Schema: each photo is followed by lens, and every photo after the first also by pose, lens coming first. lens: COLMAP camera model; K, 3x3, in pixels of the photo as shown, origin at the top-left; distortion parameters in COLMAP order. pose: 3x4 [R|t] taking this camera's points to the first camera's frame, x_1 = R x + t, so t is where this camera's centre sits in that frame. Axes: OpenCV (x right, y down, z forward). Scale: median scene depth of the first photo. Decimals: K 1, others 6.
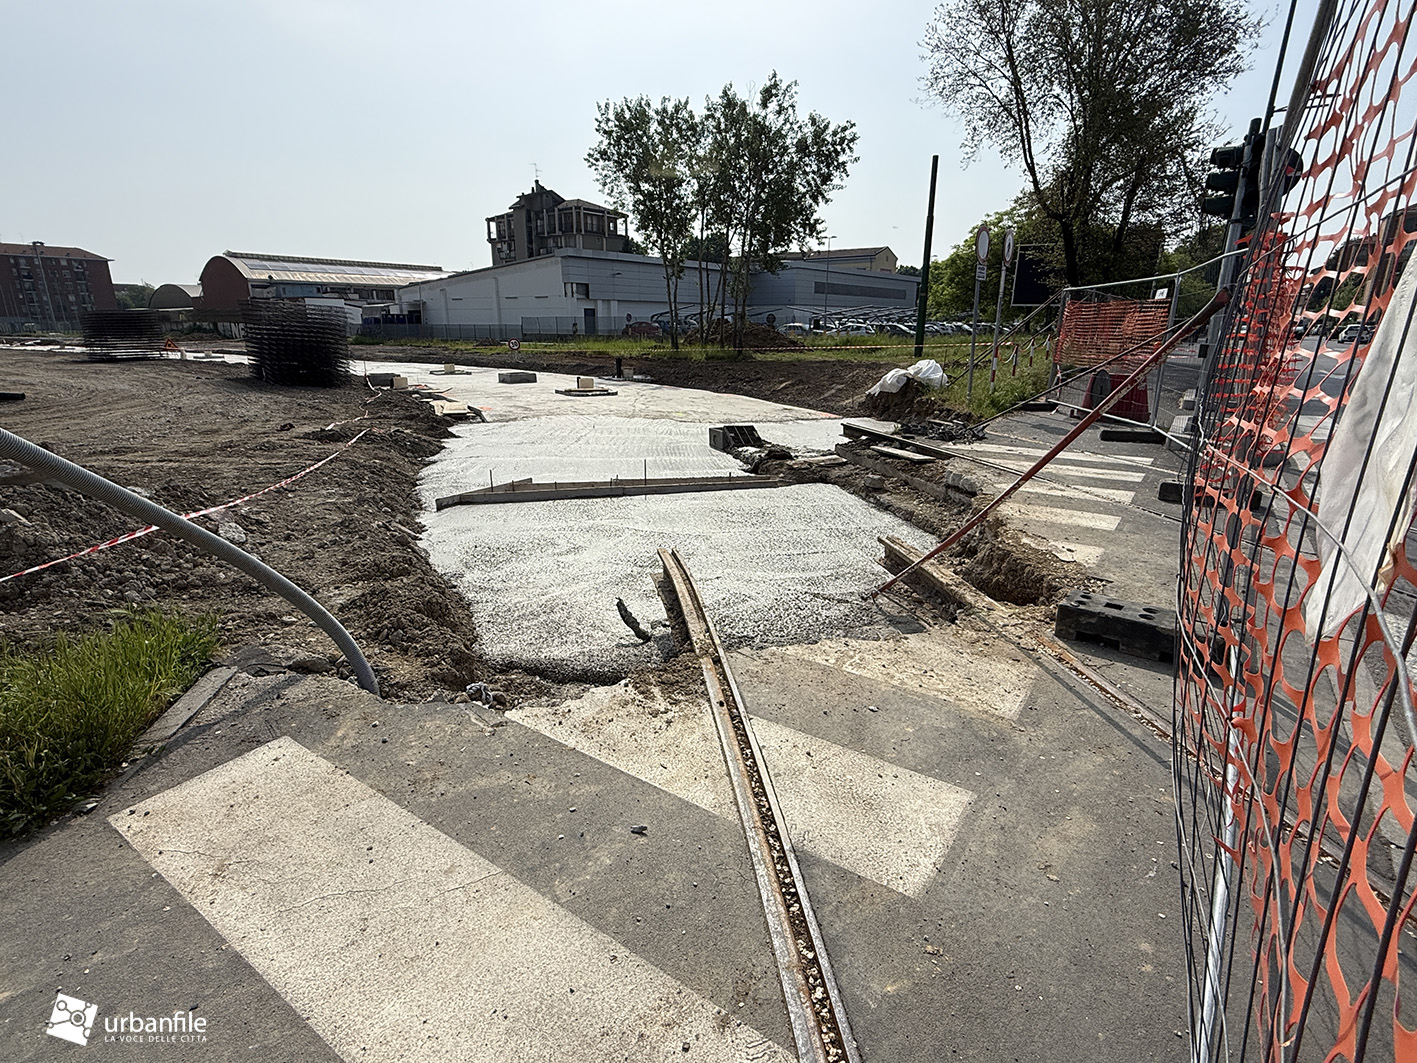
lens RADIAL K [[704.0, 0, 695.1], [0, 704.0, 527.7], [0, 0, 1]] dist [0.000378, 0.000924]
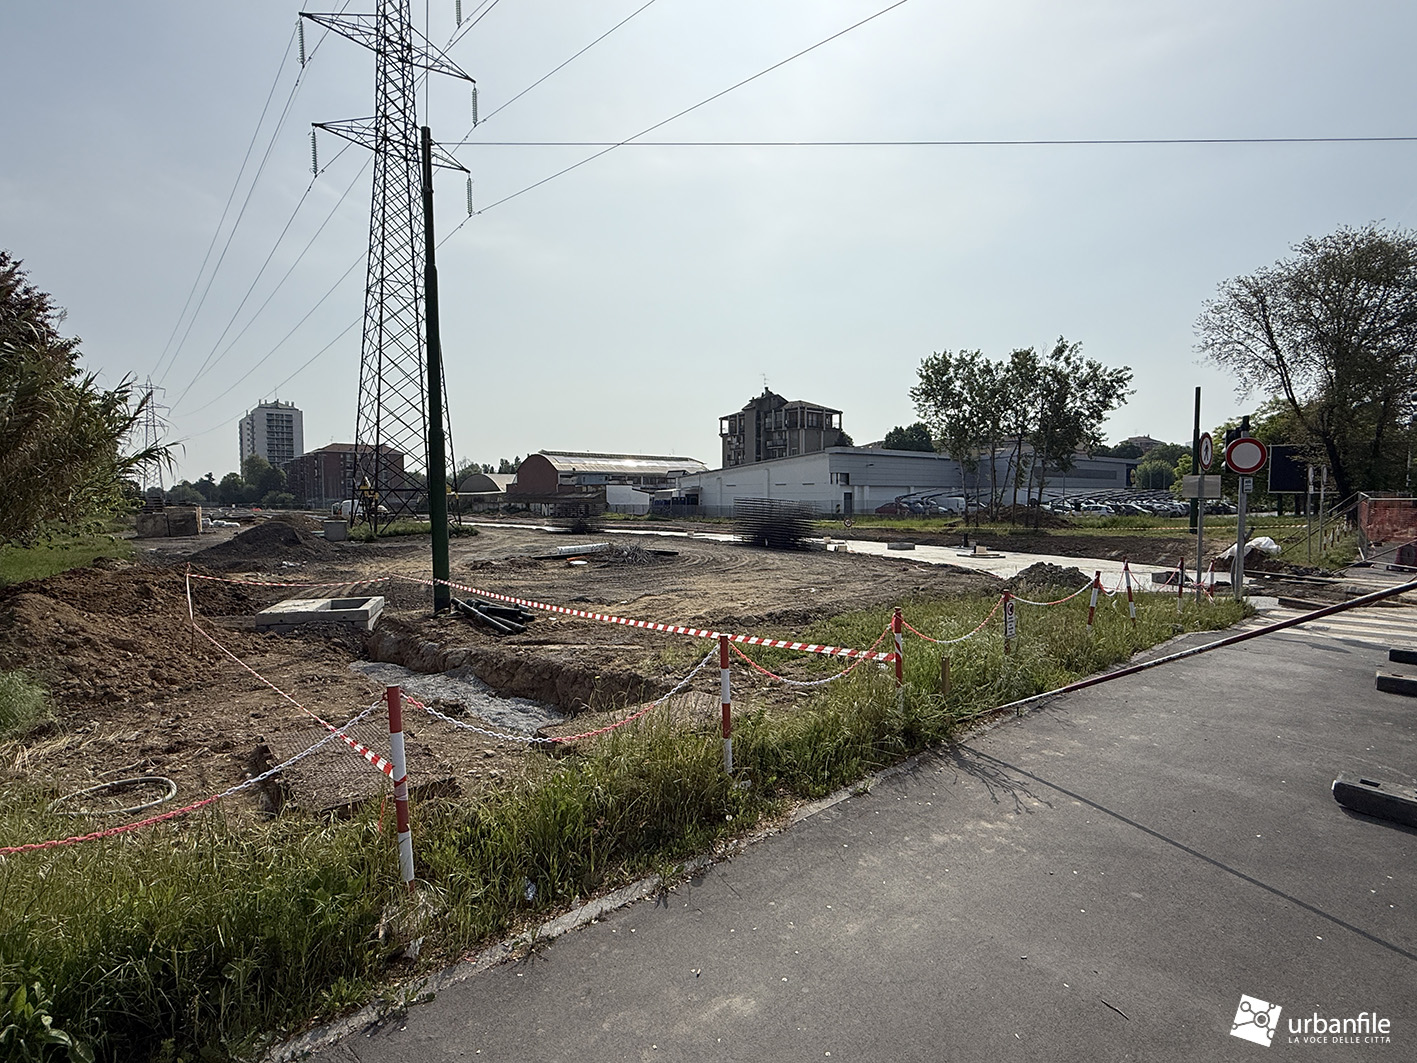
lens RADIAL K [[704.0, 0, 704.0], [0, 704.0, 534.7], [0, 0, 1]] dist [0.000378, 0.000924]
pose [[0.977612, 0.006798, -0.210304, -0.261301], [-0.054860, 0.973144, -0.223565, 0.082408], [0.203136, 0.230098, 0.951730, -0.353405]]
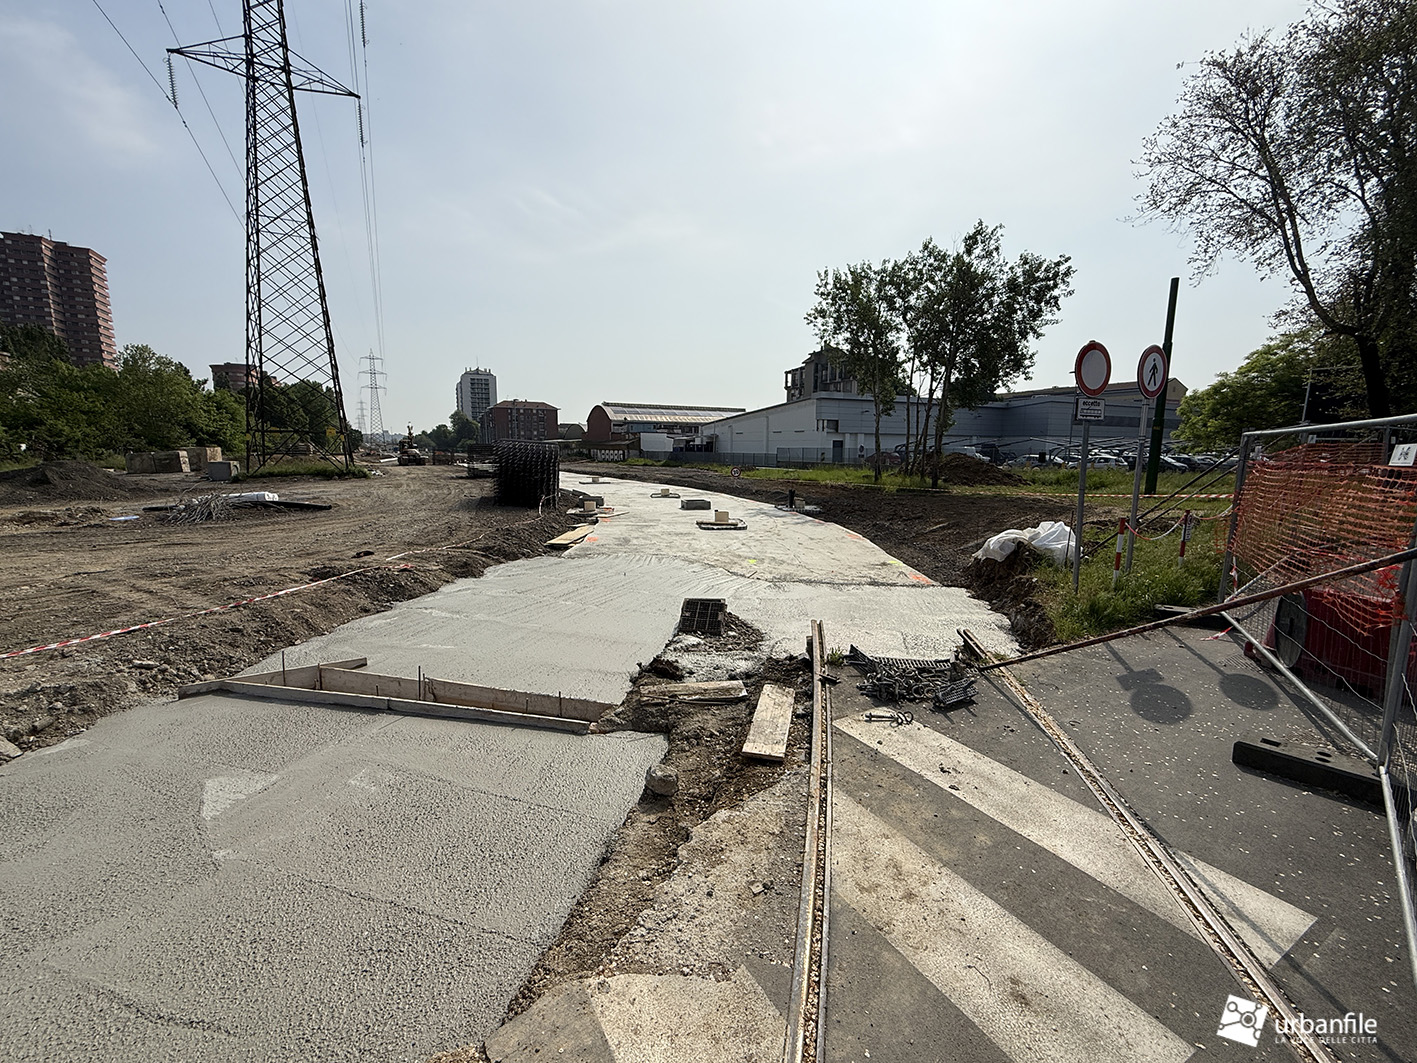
lens RADIAL K [[574.0, 0, 710.7], [0, 574.0, 532.7], [0, 0, 1]] dist [-0.001038, 0.001293]
pose [[0.909199, 0.065437, -0.411188, 0.115021], [-0.121258, 0.986379, -0.111147, -0.052778], [0.398314, 0.150914, 0.904749, 0.140862]]
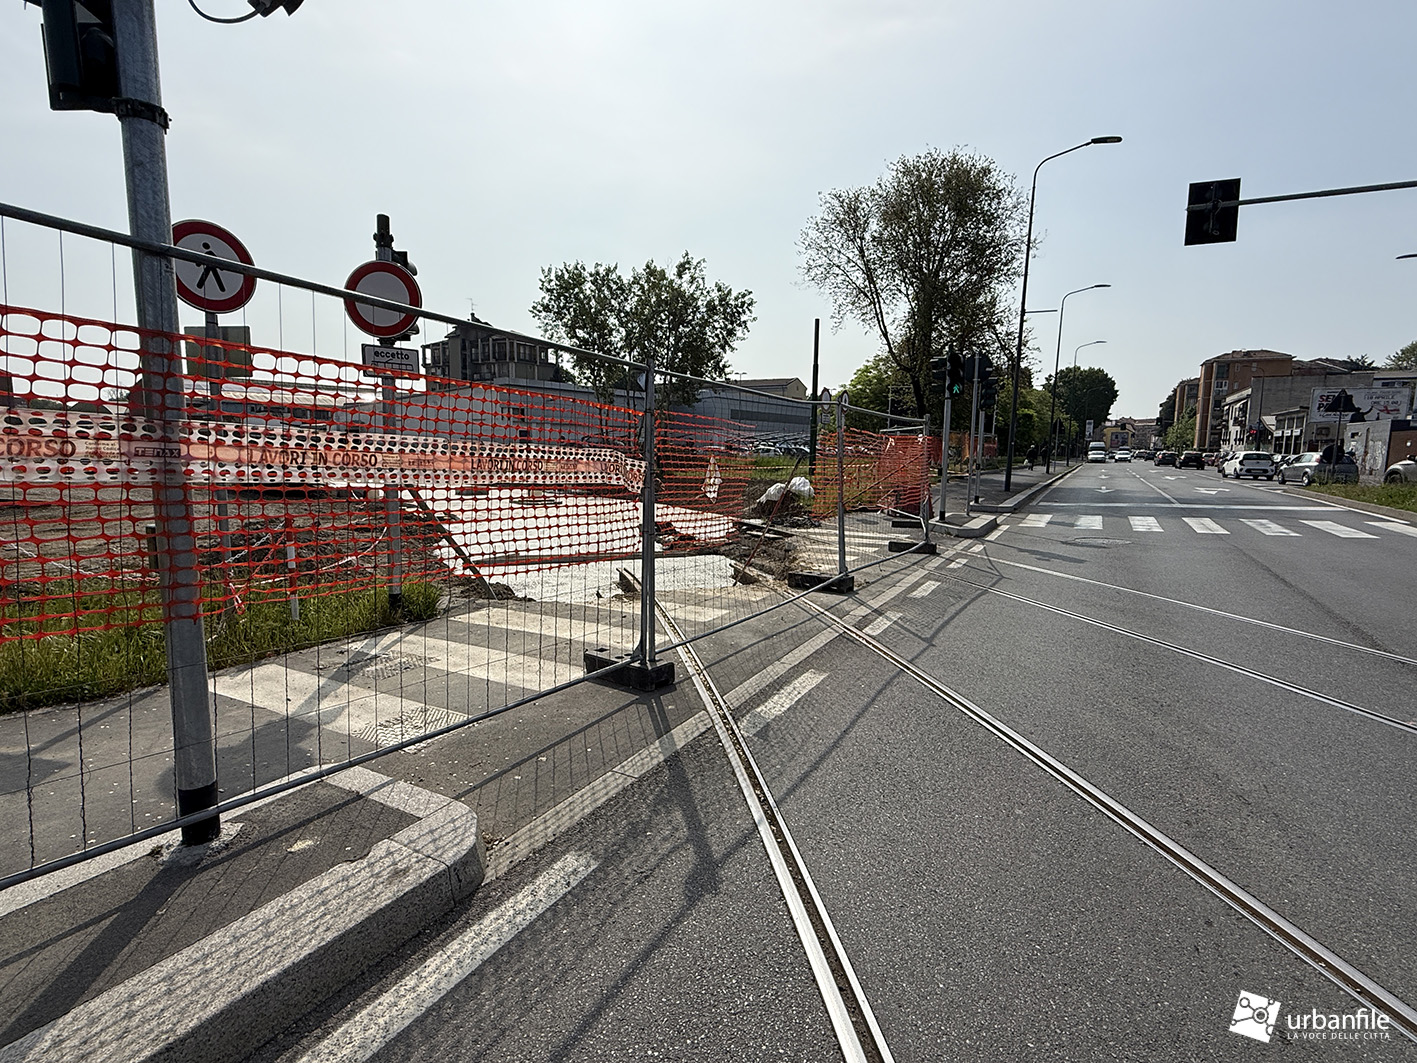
lens RADIAL K [[704.0, 0, 697.0], [0, 704.0, 534.1], [0, 0, 1]] dist [0.000378, 0.000924]
pose [[0.994160, -0.003047, 0.107875, -0.005777], [0.019569, 0.988120, -0.152433, 0.033224], [-0.106129, 0.153654, 0.982409, -0.133938]]
